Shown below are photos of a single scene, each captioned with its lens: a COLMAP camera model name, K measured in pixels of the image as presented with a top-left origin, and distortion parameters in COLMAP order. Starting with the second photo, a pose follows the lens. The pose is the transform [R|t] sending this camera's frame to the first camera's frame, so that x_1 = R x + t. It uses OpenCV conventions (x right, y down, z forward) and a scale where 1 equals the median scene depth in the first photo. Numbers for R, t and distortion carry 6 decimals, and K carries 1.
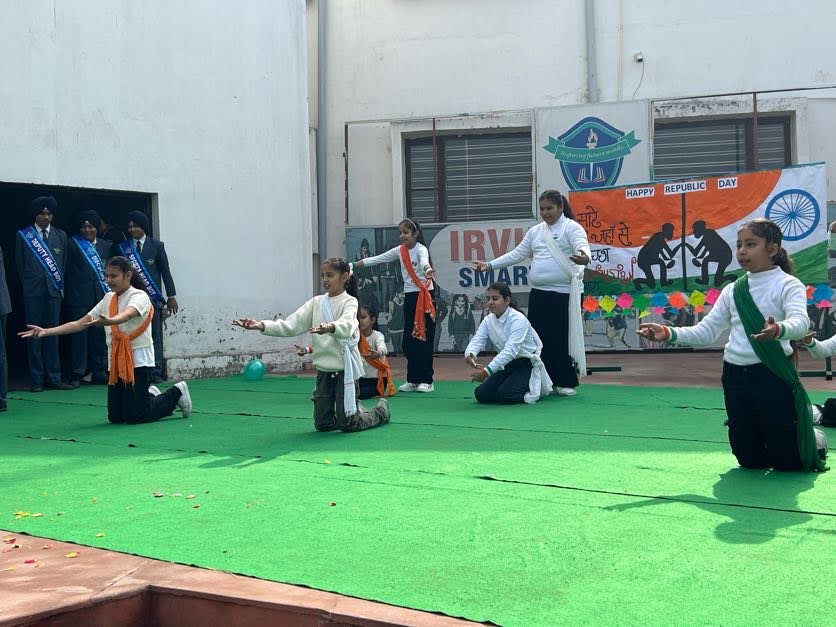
lens RADIAL K [[977.7, 0, 422.2], [0, 977.7, 341.4], [0, 0, 1]] dist [0.016323, 0.000000]
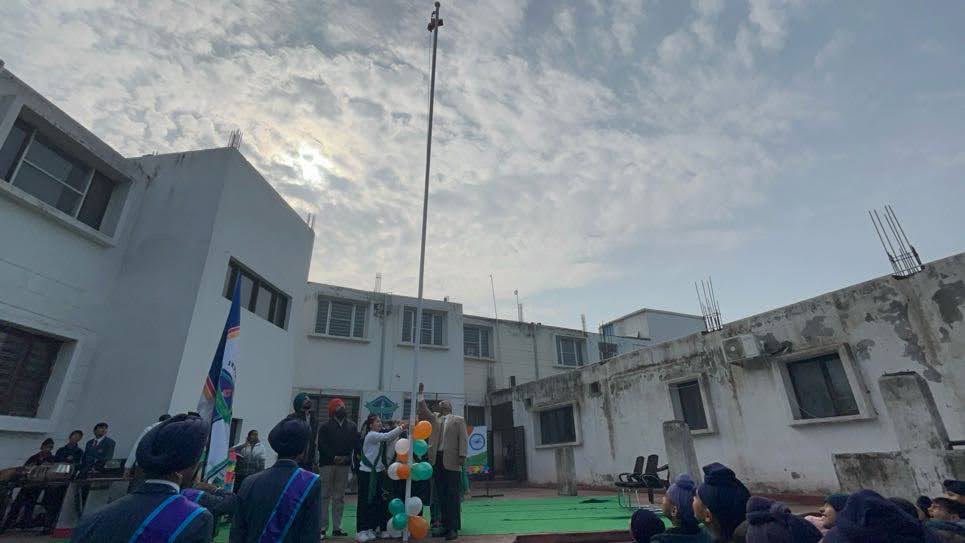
lens RADIAL K [[445.4, 0, 483.5], [0, 445.4, 276.5], [0, 0, 1]] dist [0.000825, -0.000053]
pose [[0.790951, 0.245654, 0.560402, -0.380702], [0.020874, 0.904504, -0.425953, 0.003458], [-0.611523, 0.348606, 0.710291, -0.163488]]
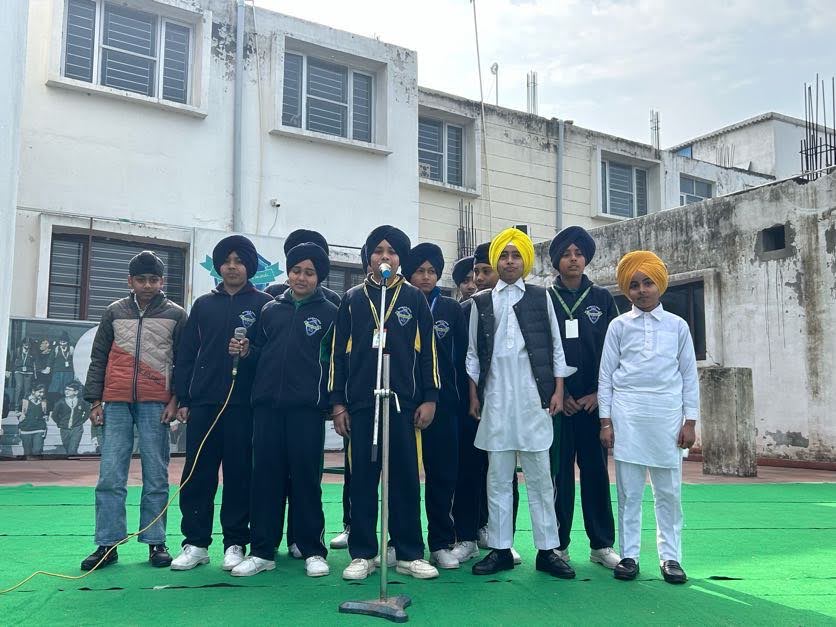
lens RADIAL K [[788.3, 0, 418.1], [0, 788.3, 318.8], [0, 0, 1]] dist [0.045472, 0.000000]
pose [[0.735320, 0.110743, 0.668611, -0.285581], [-0.005508, 0.987503, -0.157505, 0.000492], [-0.677698, 0.112134, 0.726740, 0.201322]]
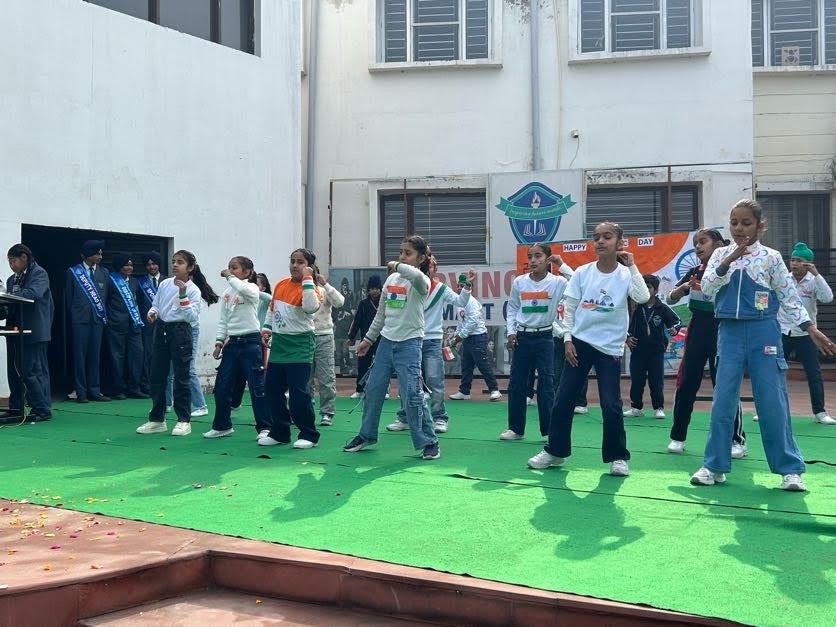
lens RADIAL K [[851.5, 0, 426.5], [0, 851.5, 327.8], [0, 0, 1]] dist [0.023612, 0.000000]
pose [[0.998654, 0.019936, 0.047873, -0.008488], [-0.017860, 0.998898, -0.043398, -0.001577], [-0.048685, 0.042484, 0.997910, -0.035385]]
